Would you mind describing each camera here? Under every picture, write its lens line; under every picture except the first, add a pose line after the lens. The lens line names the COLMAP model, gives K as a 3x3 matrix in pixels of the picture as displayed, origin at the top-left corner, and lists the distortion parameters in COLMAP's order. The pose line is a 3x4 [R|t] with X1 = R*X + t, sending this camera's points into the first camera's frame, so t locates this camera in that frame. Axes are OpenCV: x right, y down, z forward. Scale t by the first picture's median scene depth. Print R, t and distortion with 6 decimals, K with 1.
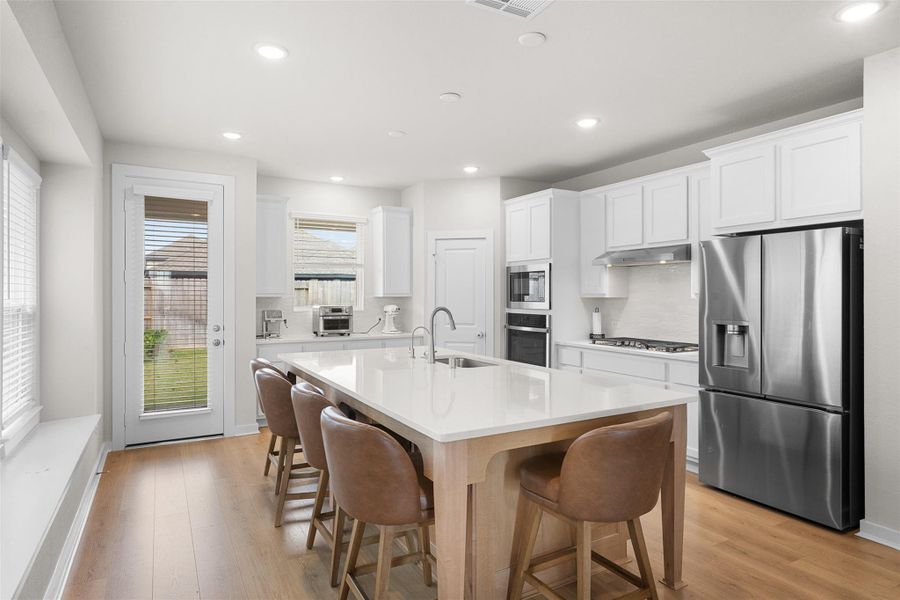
lens RADIAL K [[513.8, 0, 442.0], [0, 513.8, 299.1], [0, 0, 1]] dist [-0.020498, 0.000151]
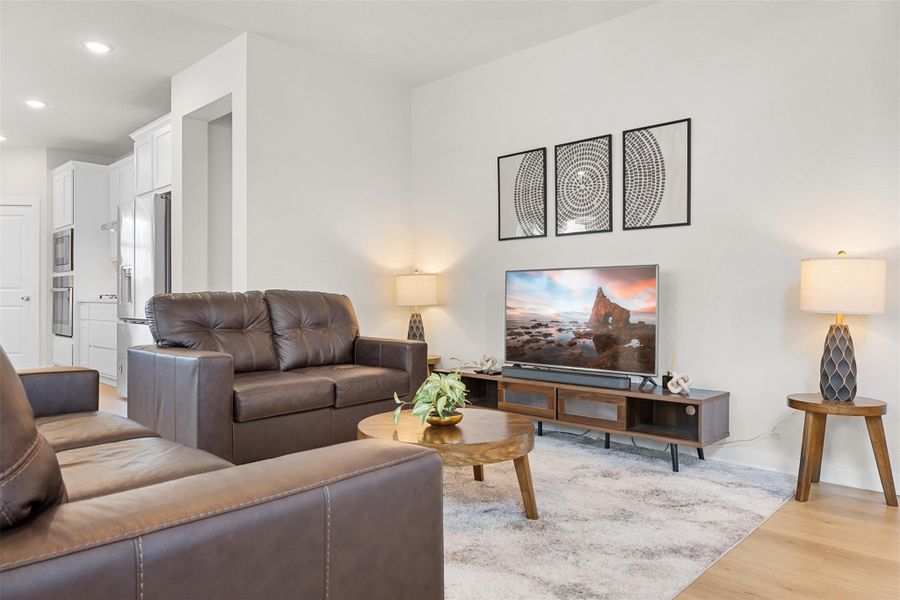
lens RADIAL K [[603.7, 0, 459.2], [0, 603.7, 303.0], [0, 0, 1]] dist [0.009675, 0.005268]
pose [[0.957869, 0.000085, 0.287205, 0.592502], [0.002697, 0.999953, -0.009290, 0.097960], [-0.287193, 0.009673, 0.957824, -0.455485]]
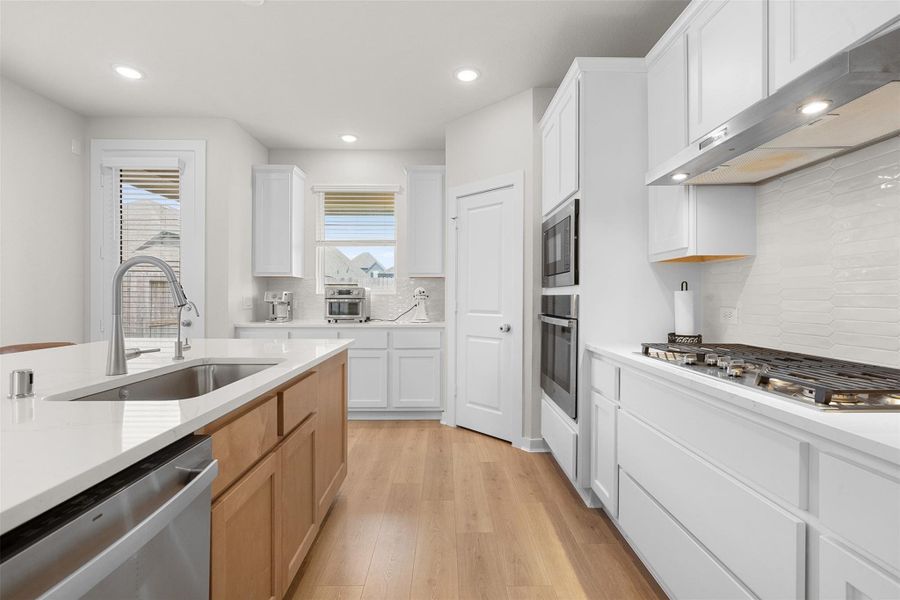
lens RADIAL K [[395.3, 0, 449.0], [0, 395.3, 297.3], [0, 0, 1]] dist [-0.002473, -0.000184]
pose [[0.874752, 0.002785, -0.484563, 0.276125], [-0.007579, 0.999940, -0.007933, 0.035549], [0.484511, 0.010612, 0.874721, 0.533592]]
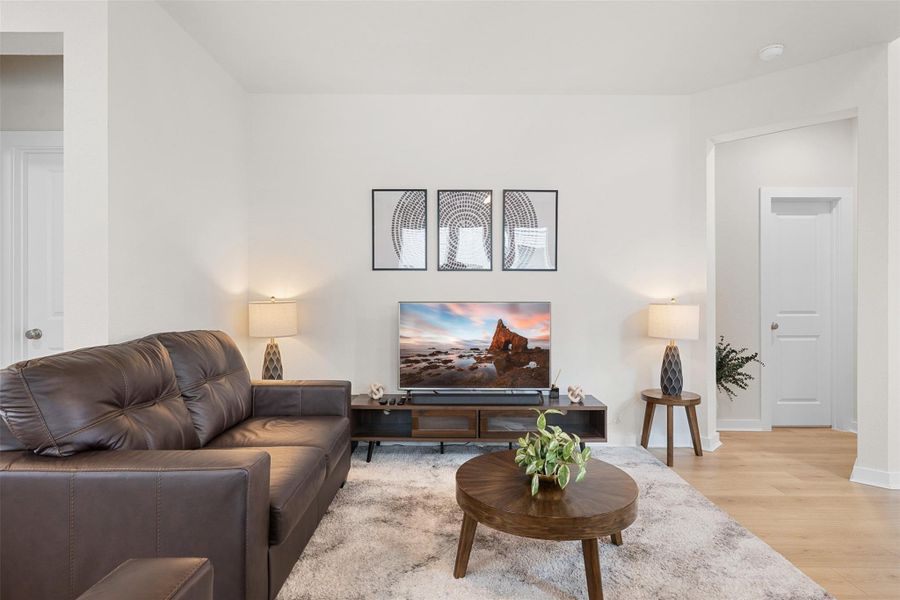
lens RADIAL K [[469.6, 0, 451.5], [0, 469.6, 303.3], [0, 0, 1]] dist [-0.010542, -0.000721]
pose [[0.509541, -0.006966, 0.860418, 0.367291], [0.009925, 0.999948, 0.002218, 0.051296], [-0.860389, 0.007409, 0.509584, -0.113760]]
